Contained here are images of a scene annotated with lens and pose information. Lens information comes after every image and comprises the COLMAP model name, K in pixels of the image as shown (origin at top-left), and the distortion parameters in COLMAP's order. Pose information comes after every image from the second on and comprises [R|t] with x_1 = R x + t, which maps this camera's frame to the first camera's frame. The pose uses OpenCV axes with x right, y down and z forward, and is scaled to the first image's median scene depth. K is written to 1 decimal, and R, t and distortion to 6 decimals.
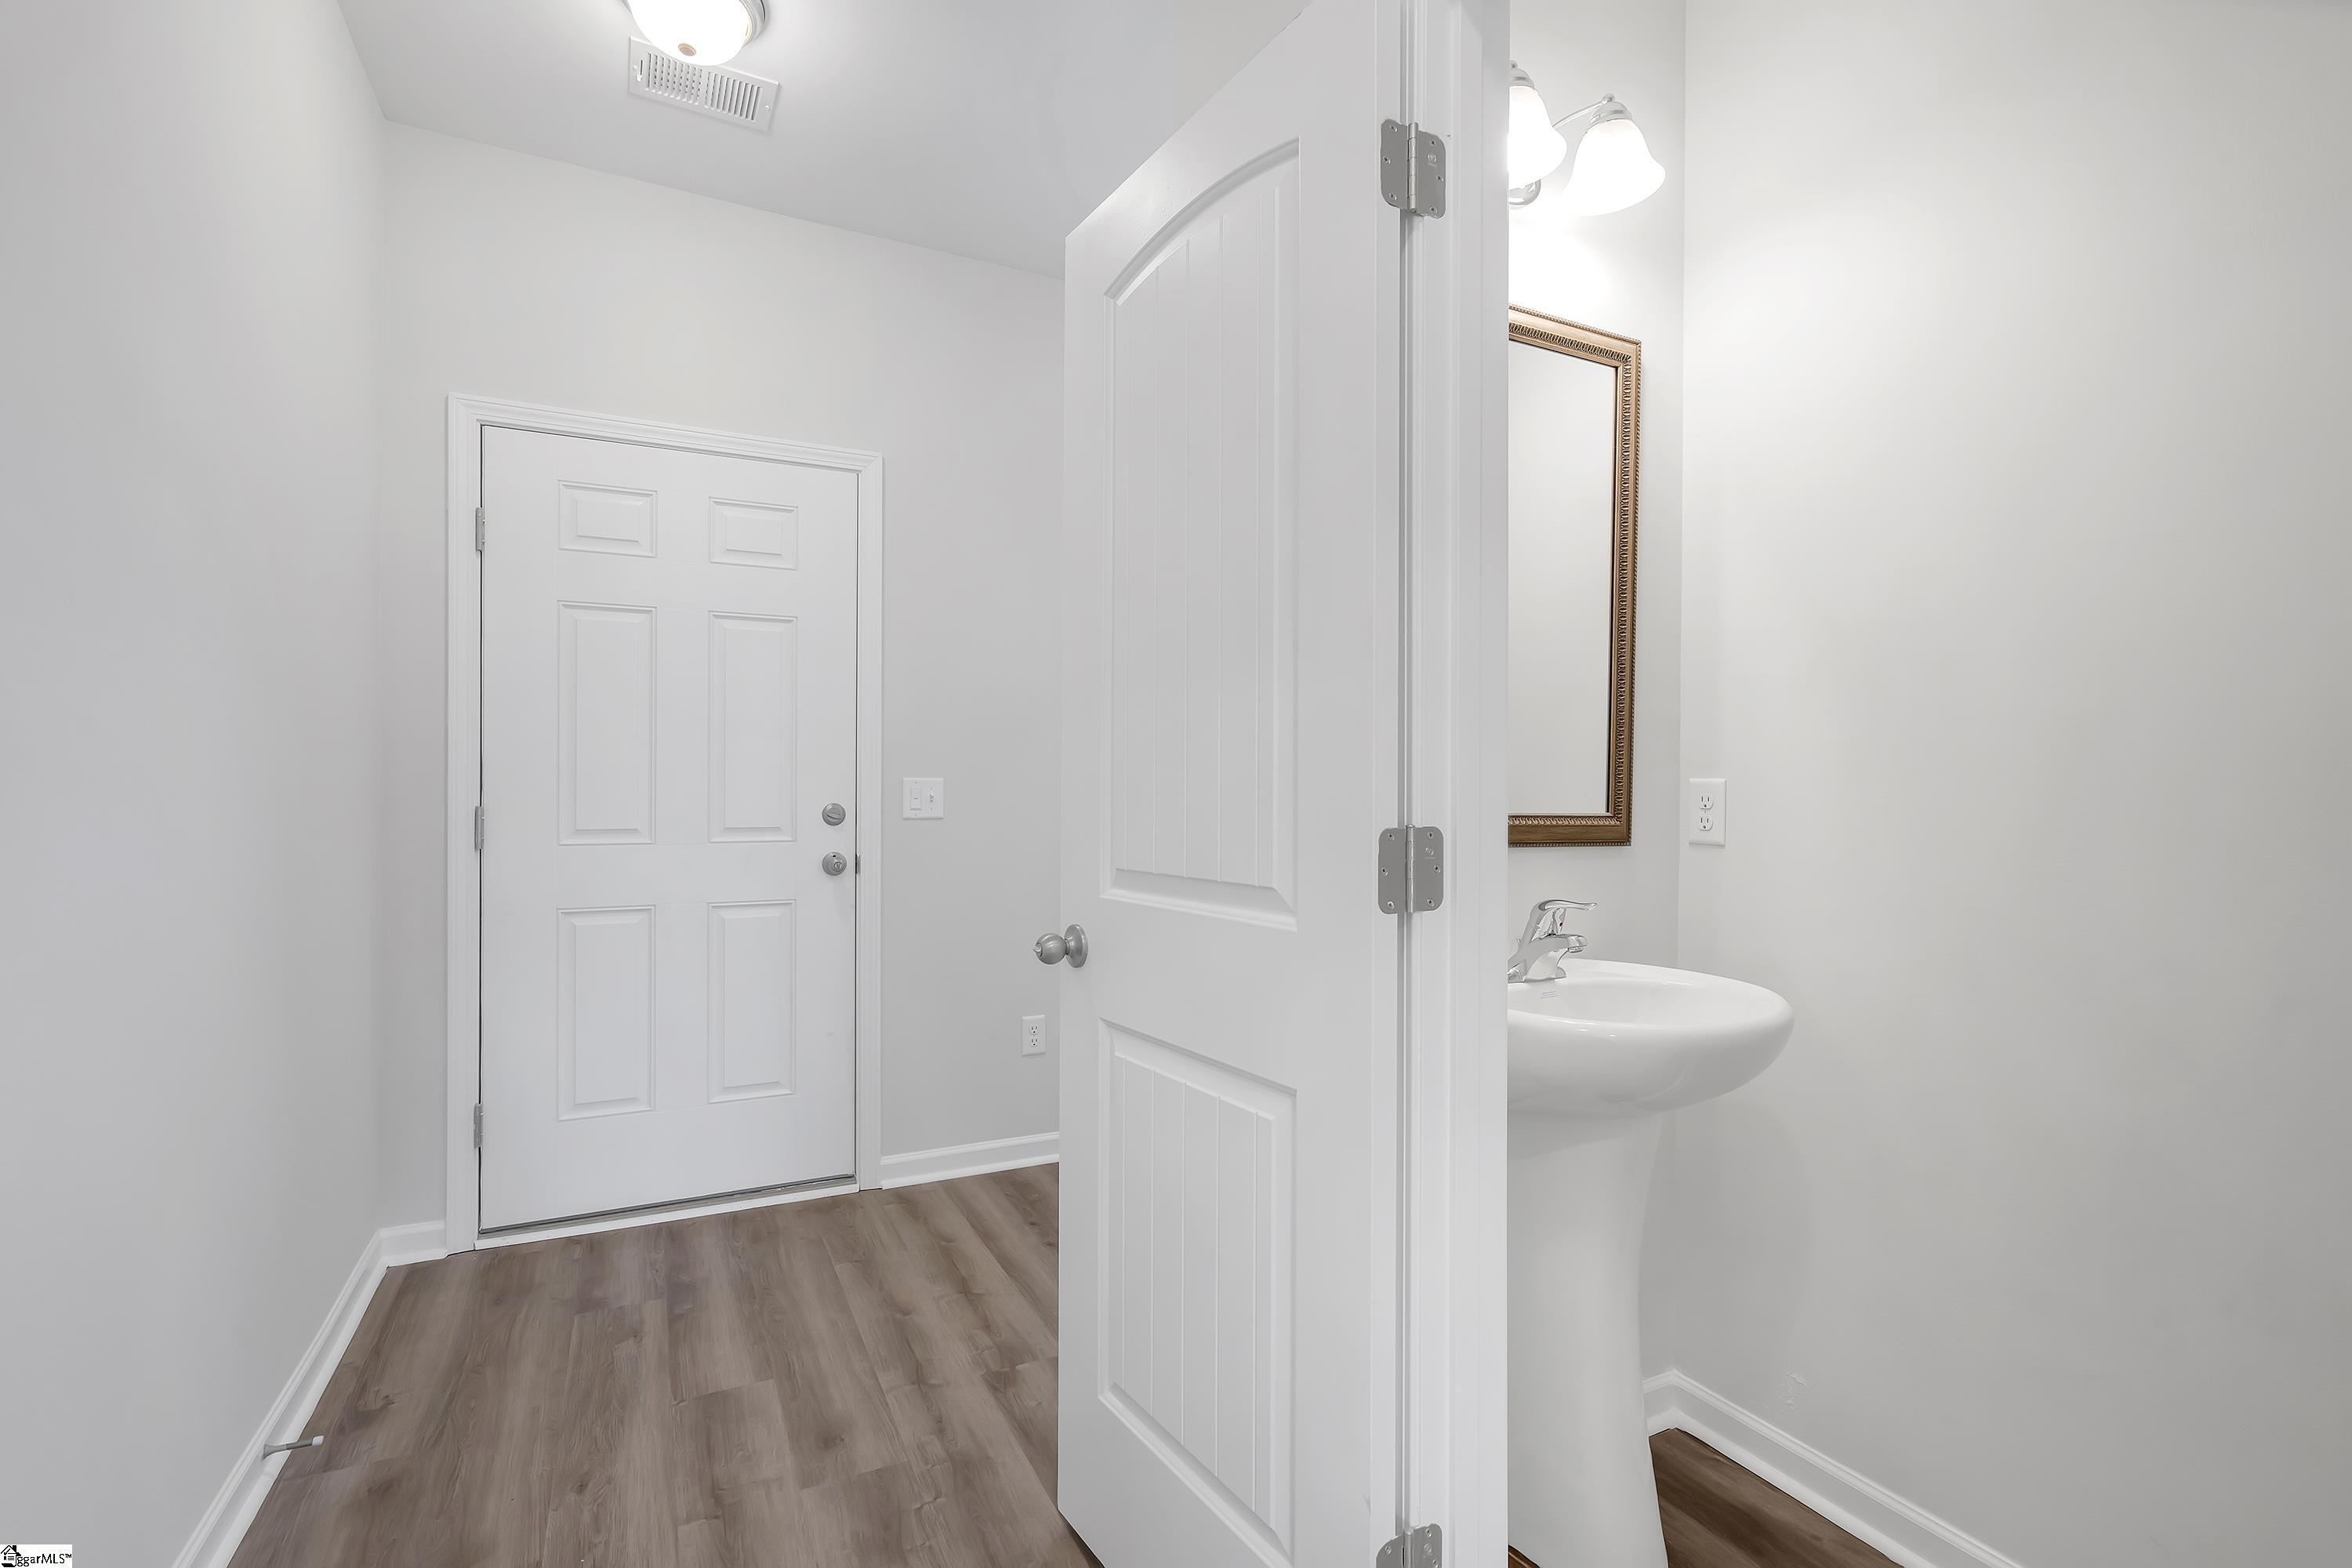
lens RADIAL K [[1048.1, 0, 1170.3], [0, 1048.1, 795.6], [0, 0, 1]] dist [-0.004460, 0.001464]
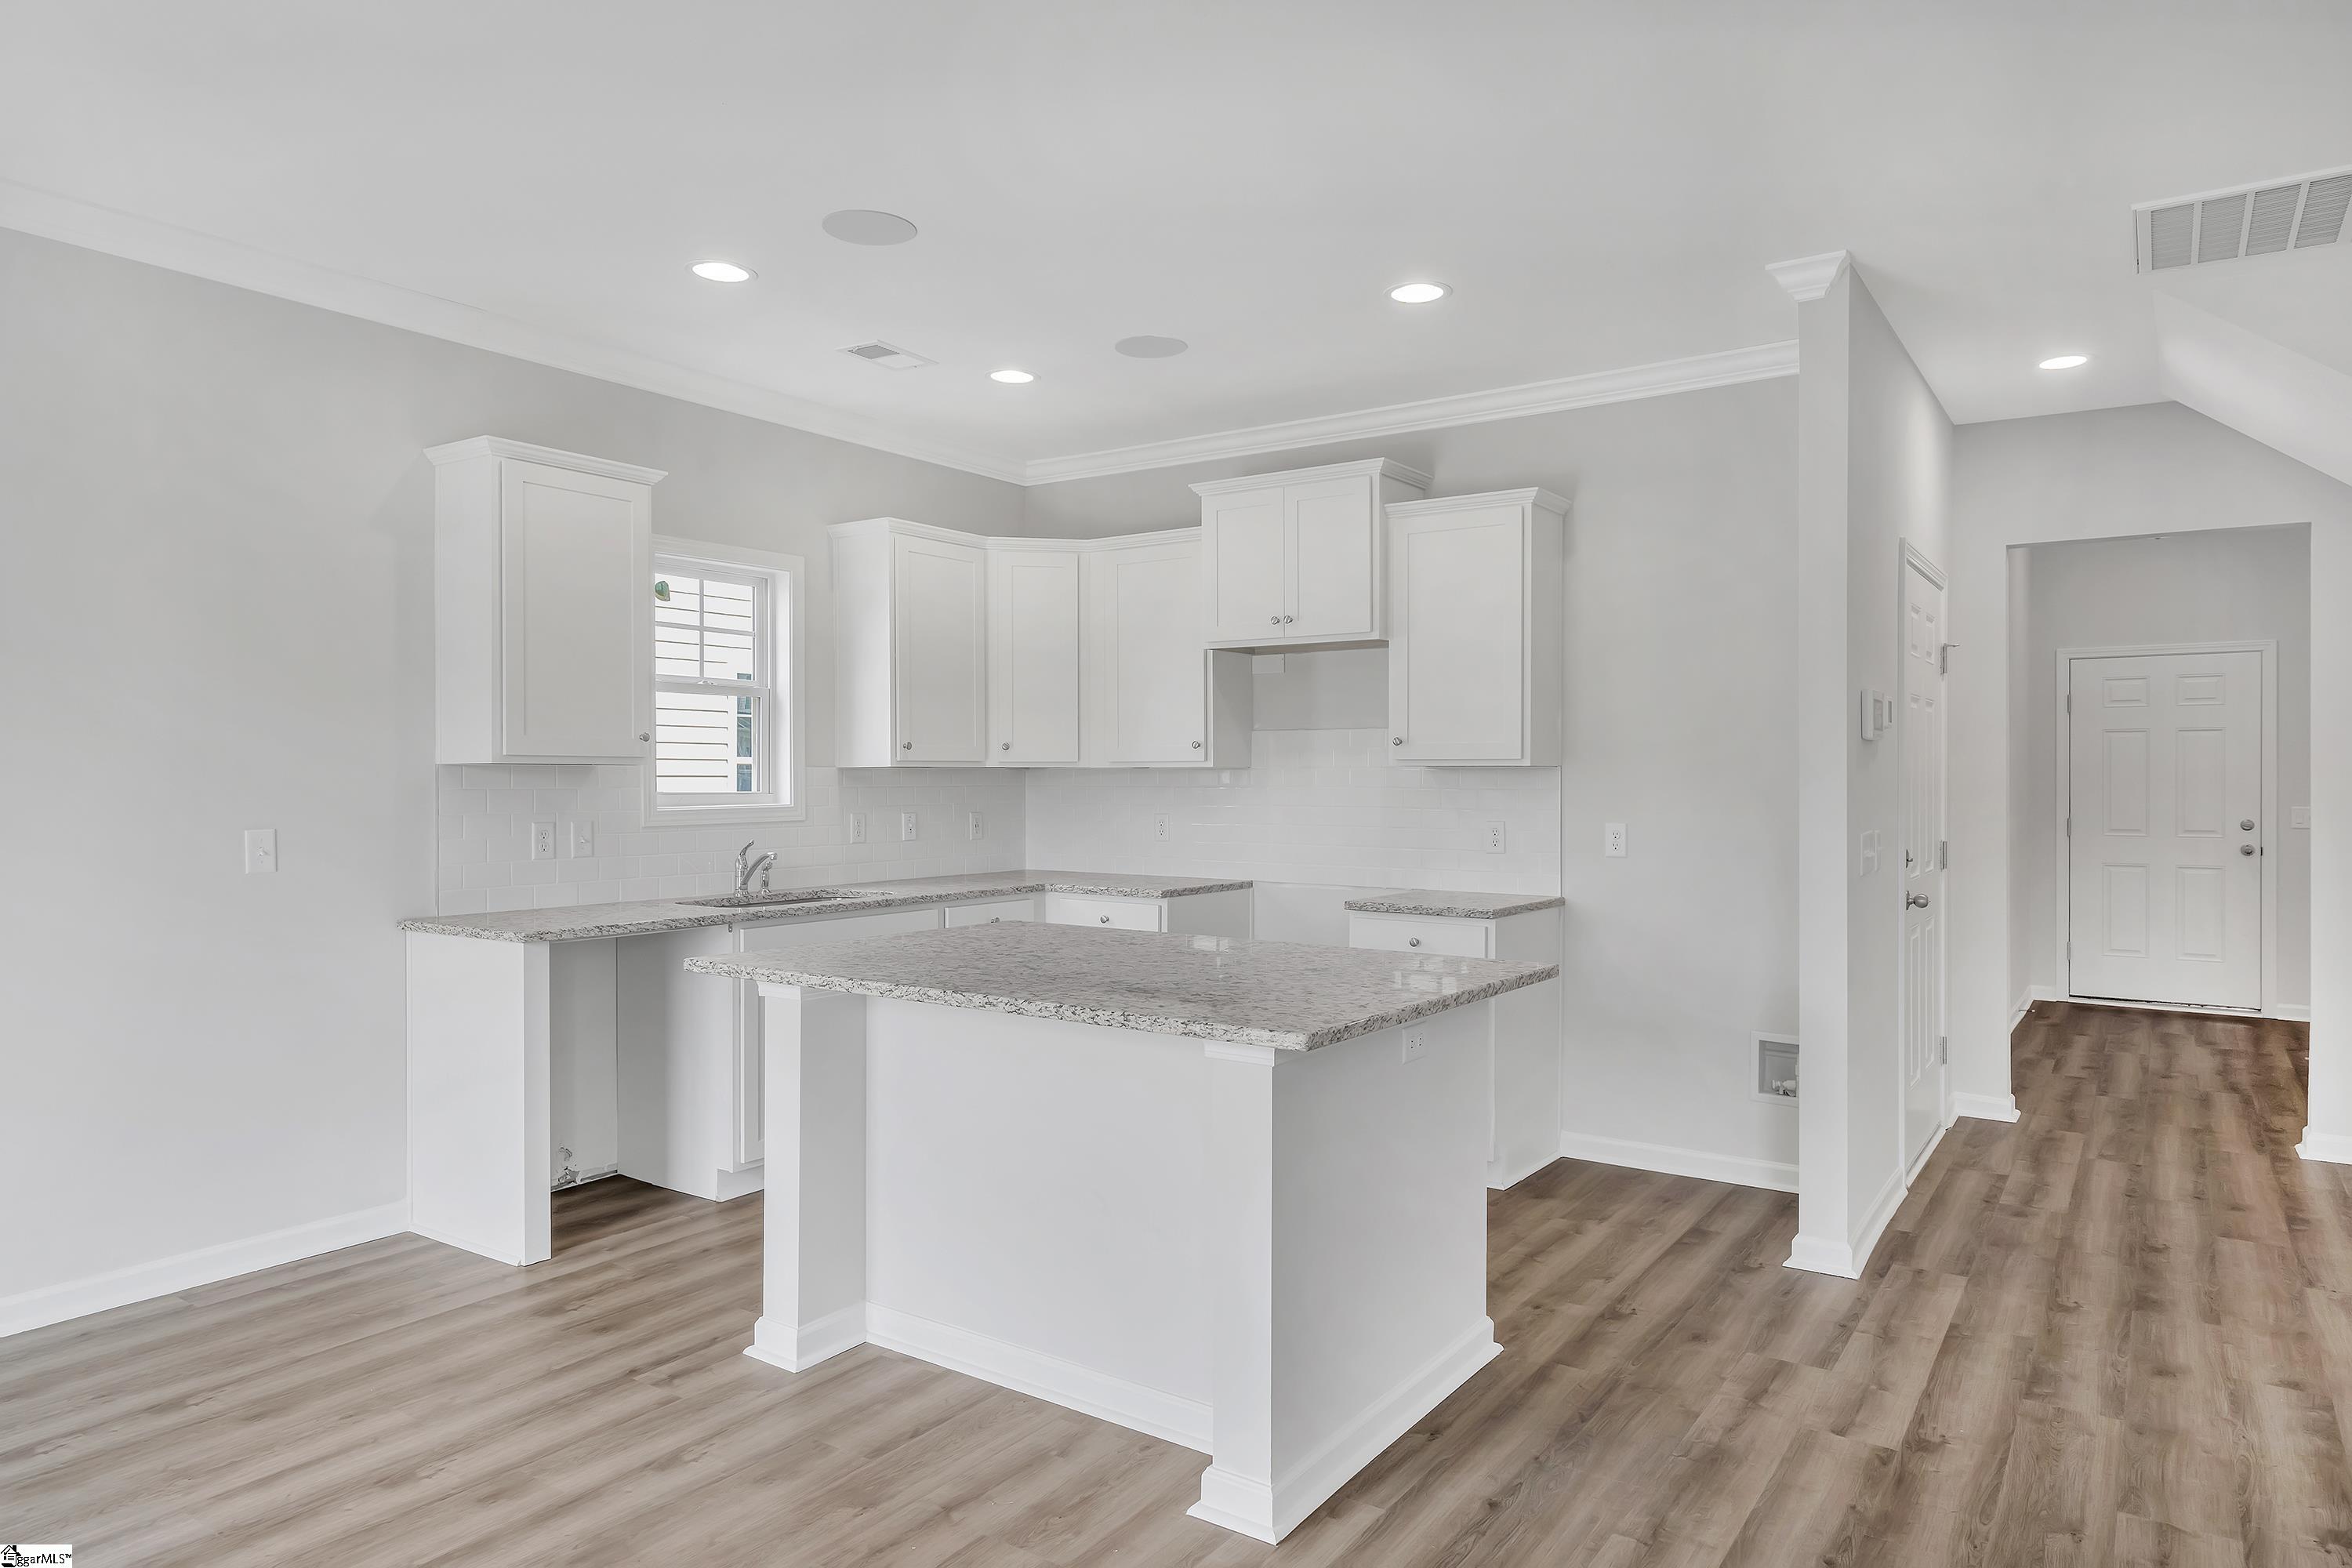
lens RADIAL K [[1440.2, 0, 1177.3], [0, 1440.2, 786.5], [0, 0, 1]] dist [0.010434, -0.002321]
pose [[0.448372, -0.003394, -0.893841, 1.210982], [-0.000984, 0.999990, -0.004290, -0.041316], [0.893846, 0.002803, 0.448365, -2.022452]]
